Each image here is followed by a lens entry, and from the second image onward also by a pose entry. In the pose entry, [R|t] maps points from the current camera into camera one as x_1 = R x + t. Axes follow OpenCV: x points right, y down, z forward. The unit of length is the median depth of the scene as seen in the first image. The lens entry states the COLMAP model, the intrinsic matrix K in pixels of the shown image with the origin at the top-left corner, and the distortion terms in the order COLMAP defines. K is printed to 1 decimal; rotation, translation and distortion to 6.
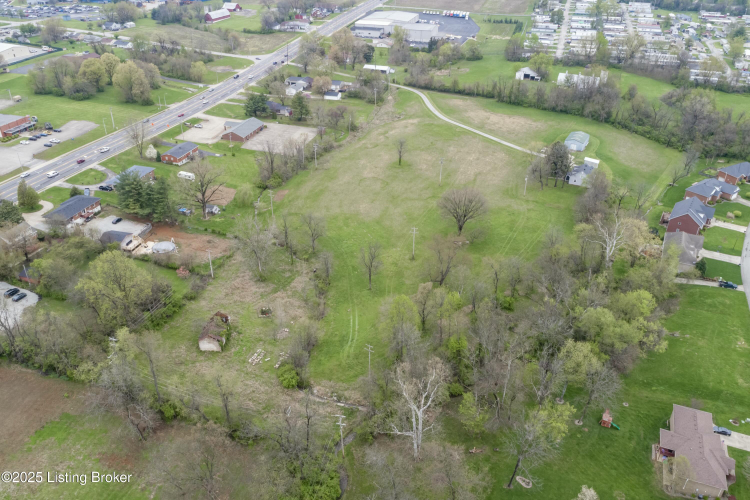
lens RADIAL K [[596.7, 0, 375.0], [0, 596.7, 250.0], [0, 0, 1]] dist [-0.017977, 0.002409]
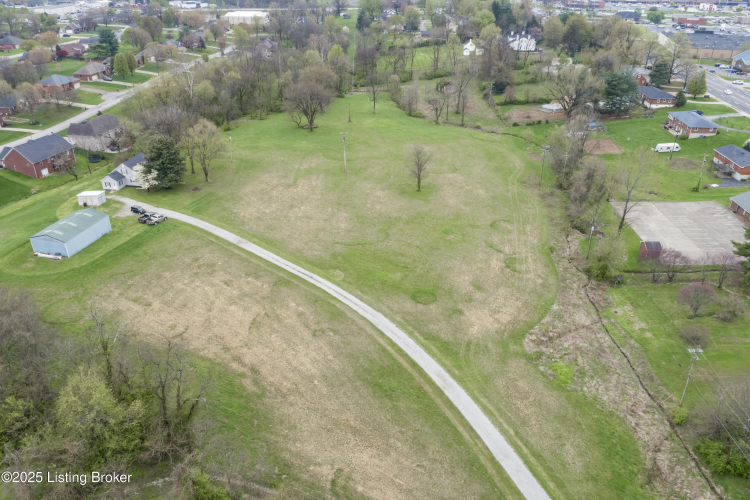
lens RADIAL K [[596.7, 0, 375.0], [0, 596.7, 250.0], [0, 0, 1]] dist [-0.017977, 0.002409]
pose [[-0.965757, 0.112762, -0.233664, 0.207561], [-0.137504, 0.541277, 0.829525, -0.540500], [0.220016, 0.833249, -0.507236, 1.195670]]
